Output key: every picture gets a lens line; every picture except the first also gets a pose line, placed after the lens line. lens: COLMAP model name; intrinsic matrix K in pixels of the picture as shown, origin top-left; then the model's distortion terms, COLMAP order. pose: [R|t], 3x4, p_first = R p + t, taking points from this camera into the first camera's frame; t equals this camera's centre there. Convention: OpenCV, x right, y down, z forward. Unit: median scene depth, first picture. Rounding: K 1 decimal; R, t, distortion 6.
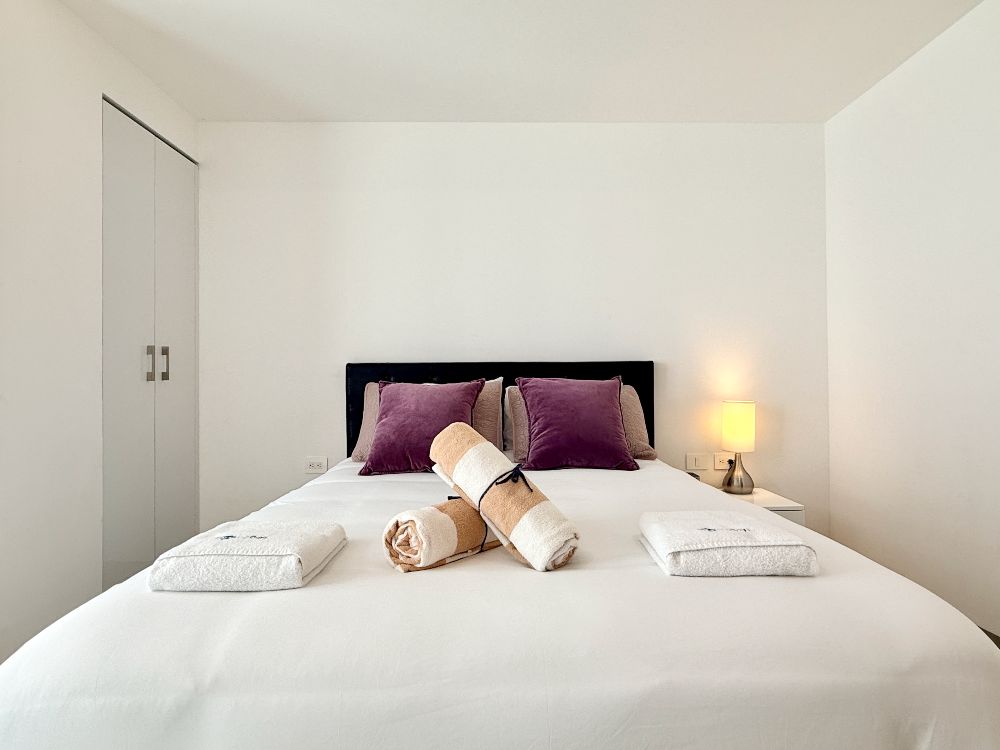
lens RADIAL K [[539.0, 0, 502.6], [0, 539.0, 381.5], [0, 0, 1]] dist [-0.000383, 0.001925]
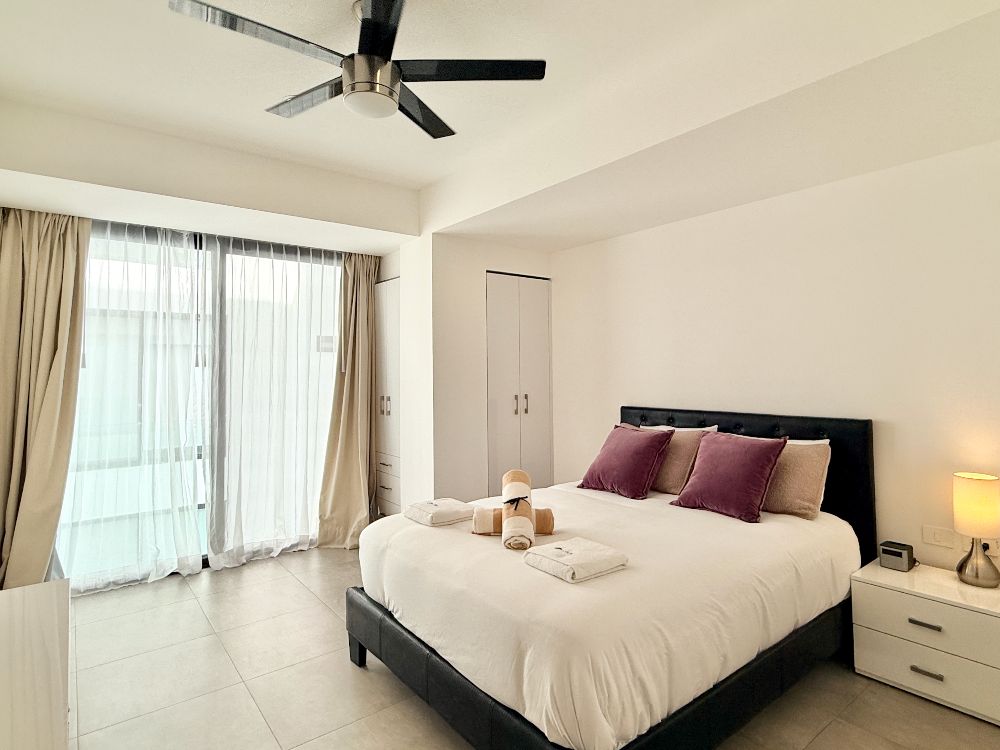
lens RADIAL K [[539.0, 0, 496.7], [0, 539.0, 365.6], [0, 0, 1]] dist [-0.000383, 0.001925]
pose [[0.594539, -0.009463, -0.804011, 0.738588], [0.005140, 0.999955, -0.007968, -0.146403], [0.804051, 0.000604, 0.594561, -0.120547]]
